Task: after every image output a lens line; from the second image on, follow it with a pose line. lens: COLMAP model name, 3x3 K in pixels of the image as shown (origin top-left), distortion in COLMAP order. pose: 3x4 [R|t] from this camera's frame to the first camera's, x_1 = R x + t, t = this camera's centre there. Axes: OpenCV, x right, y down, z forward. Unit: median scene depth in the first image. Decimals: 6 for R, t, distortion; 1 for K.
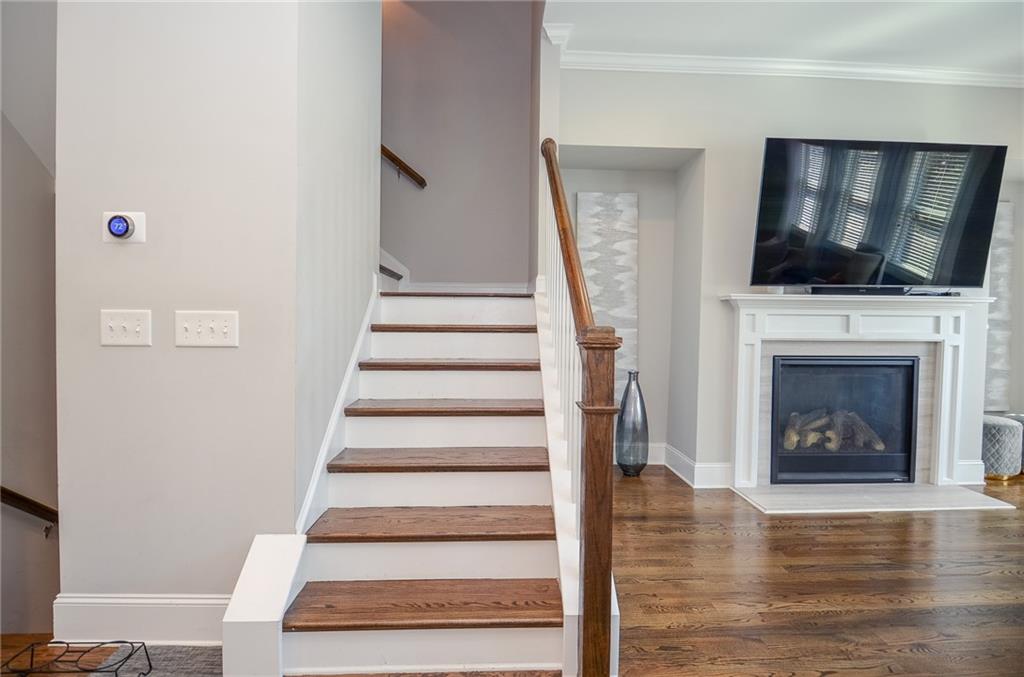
lens RADIAL K [[531.8, 0, 520.7], [0, 531.8, 336.1], [0, 0, 1]] dist [0.020878, -0.031106]
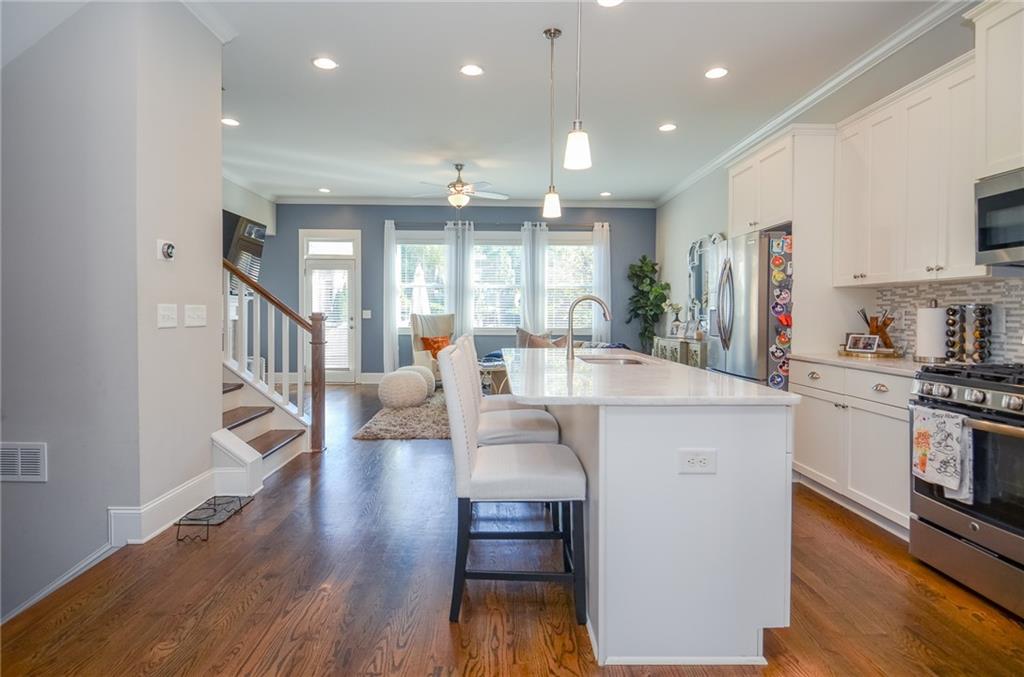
lens RADIAL K [[548.1, 0, 507.0], [0, 548.1, 326.9], [0, 0, 1]] dist [0.022908, -0.031586]
pose [[0.030177, -0.035535, 0.998913, -1.149366], [0.027181, 0.999027, 0.034718, -0.006574], [-0.999175, 0.026104, 0.031114, -0.012816]]
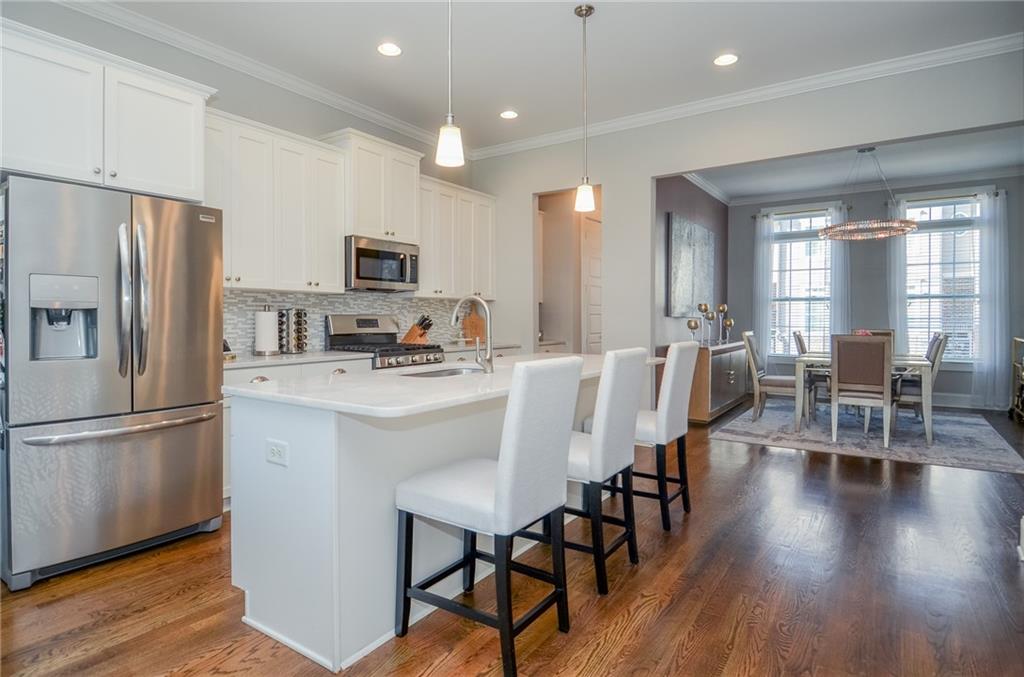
lens RADIAL K [[531.8, 0, 520.7], [0, 531.8, 336.1], [0, 0, 1]] dist [0.020878, -0.031106]
pose [[-0.582854, 0.015997, -0.812420, 0.262854], [-0.034498, 0.998418, 0.044409, -0.003877], [0.811845, 0.053911, -0.581379, 0.341330]]
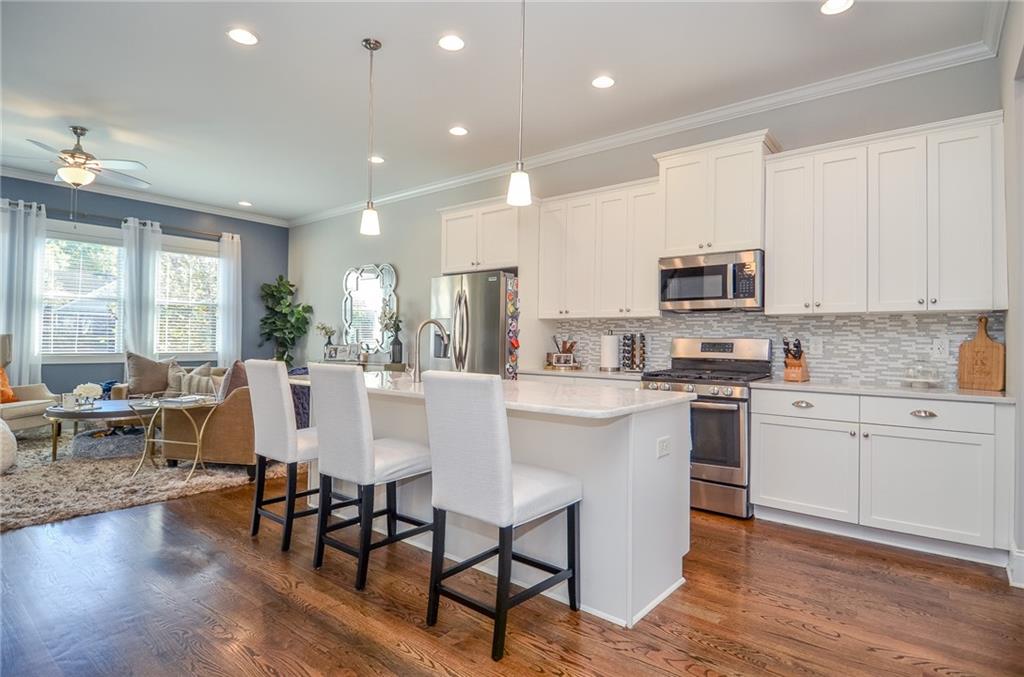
lens RADIAL K [[531.8, 0, 520.7], [0, 531.8, 336.1], [0, 0, 1]] dist [0.020878, -0.031106]
pose [[-0.746269, -0.014177, 0.665494, -0.958524], [-0.000052, 0.999774, 0.021240, -0.013422], [-0.665645, 0.015816, -0.746101, 0.430254]]
